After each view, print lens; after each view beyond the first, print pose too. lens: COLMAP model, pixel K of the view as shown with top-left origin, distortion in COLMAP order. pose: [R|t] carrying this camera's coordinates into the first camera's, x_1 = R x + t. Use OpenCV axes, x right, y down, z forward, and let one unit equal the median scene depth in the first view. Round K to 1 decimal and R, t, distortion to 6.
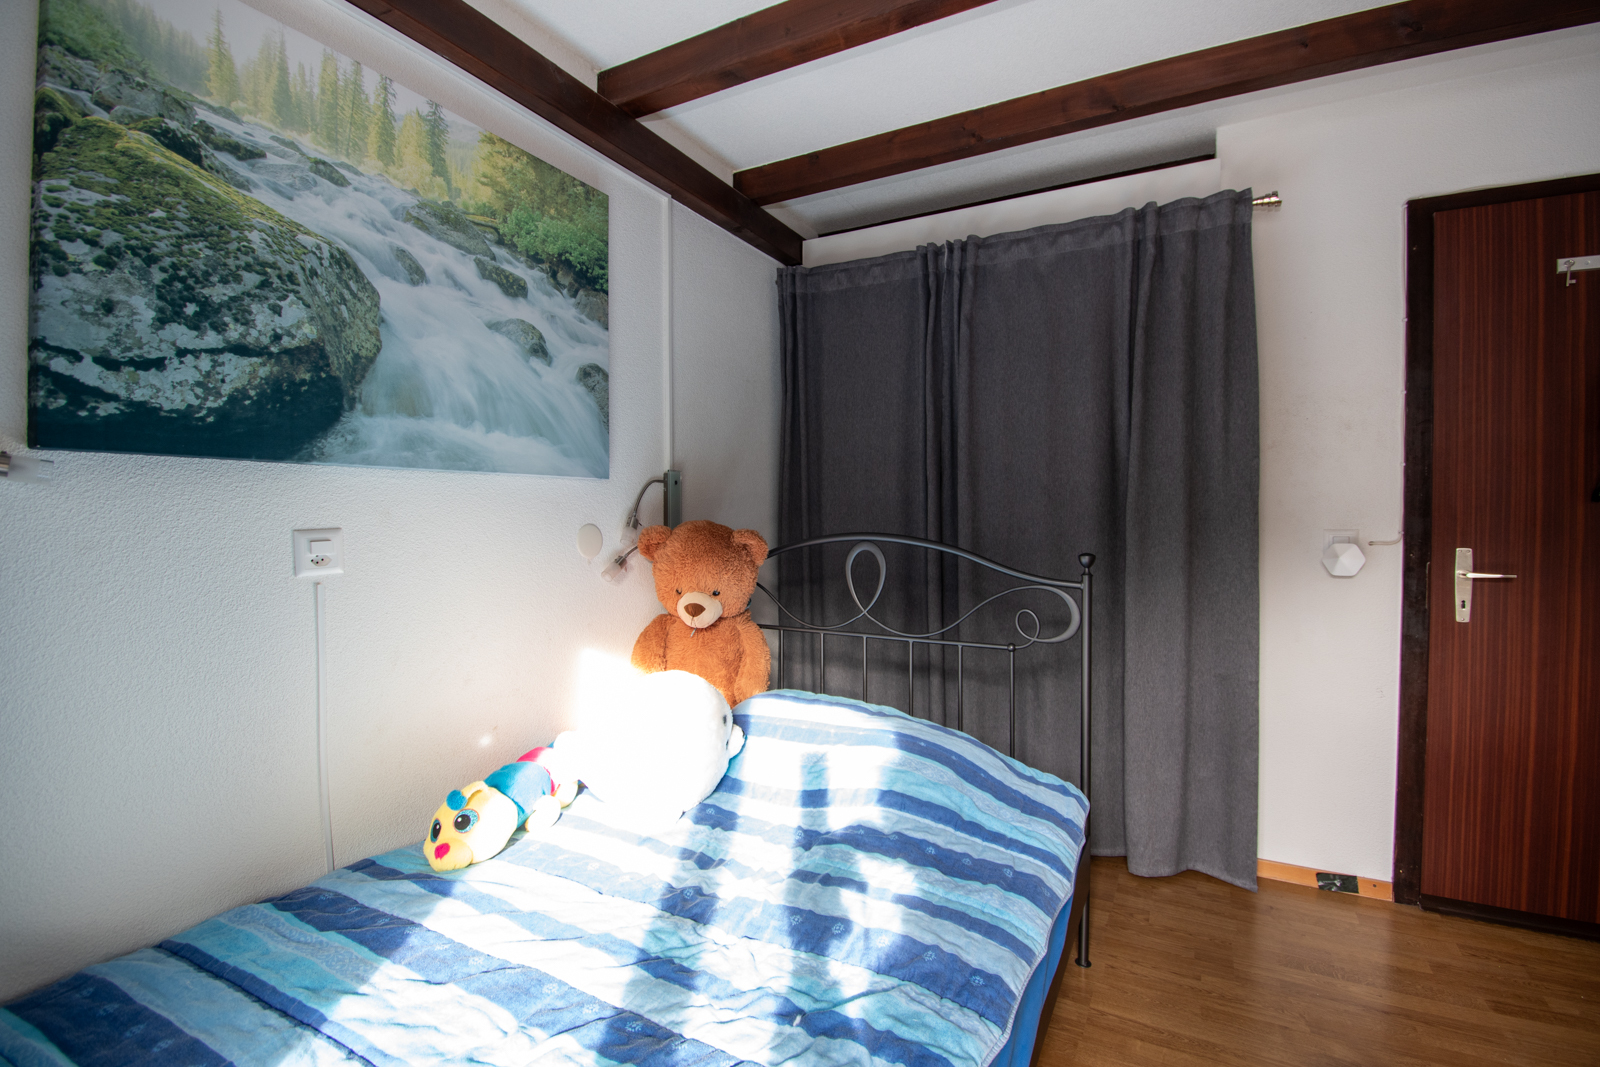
lens RADIAL K [[719.4, 0, 808.3], [0, 719.4, 531.5], [0, 0, 1]] dist [-0.002780, -0.001977]
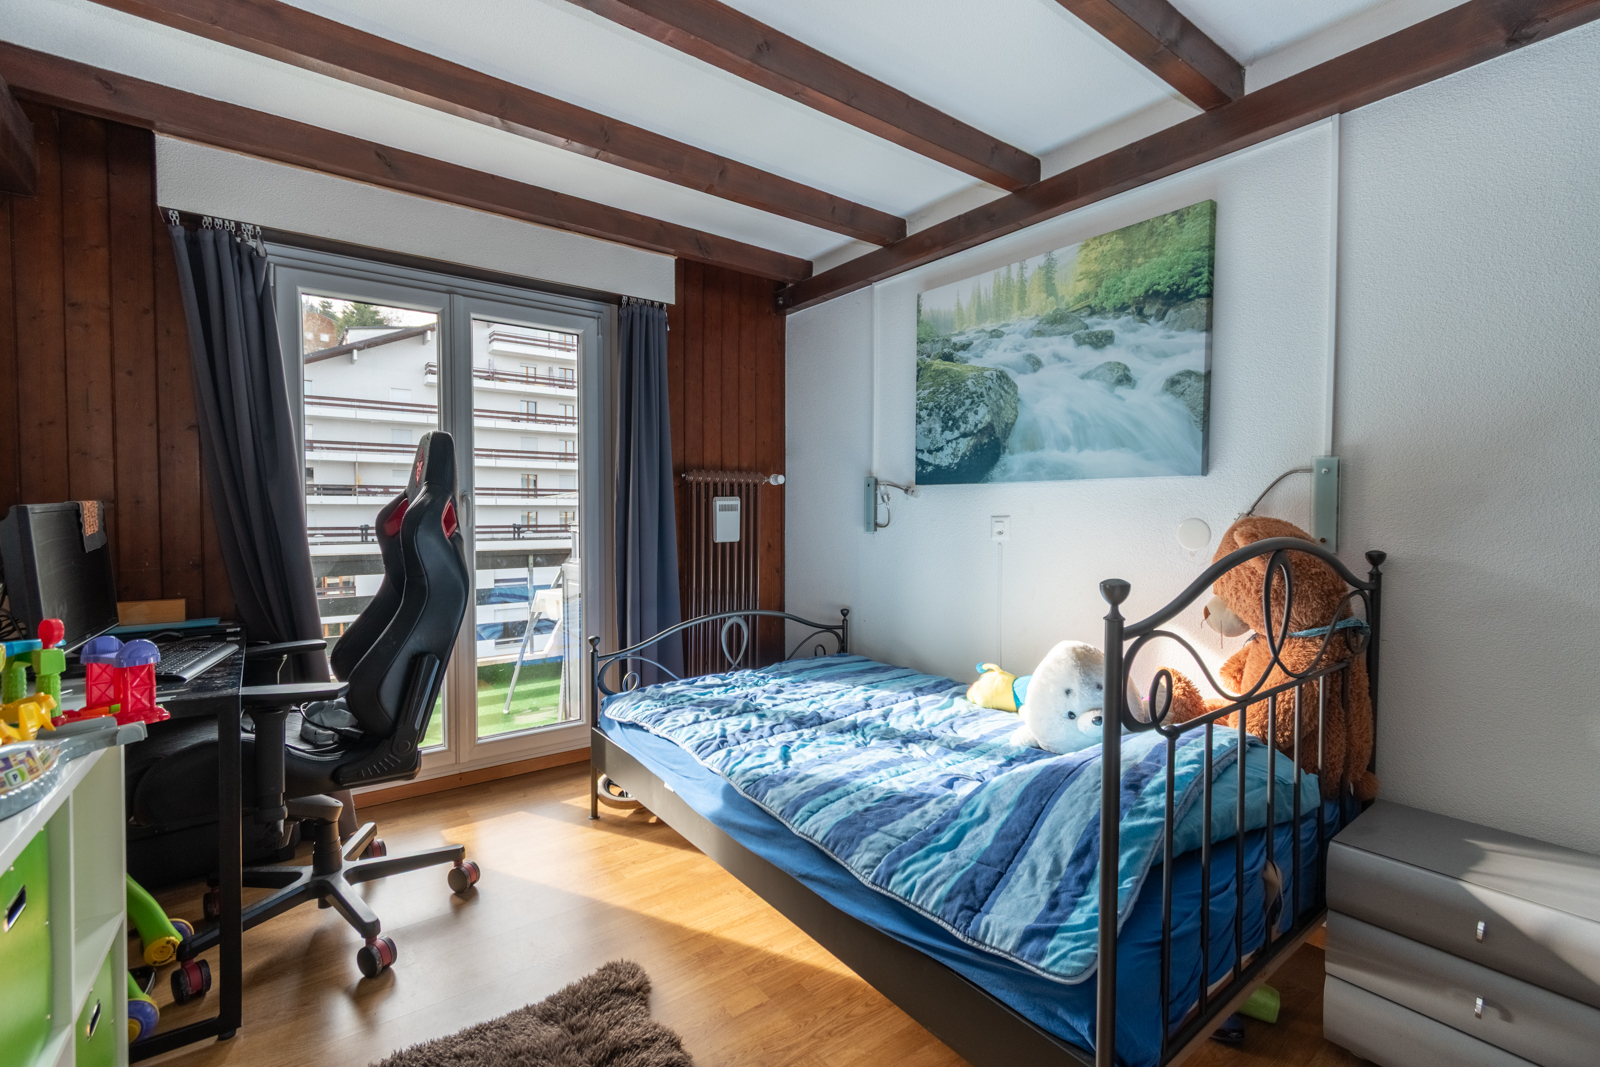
lens RADIAL K [[719.4, 0, 801.8], [0, 719.4, 531.0], [0, 0, 1]] dist [-0.002780, -0.001977]
pose [[-0.411593, 0.028905, -0.910909, 1.248440], [-0.024969, 0.998764, 0.042975, -0.031685], [0.911026, 0.040433, -0.410362, 1.241745]]
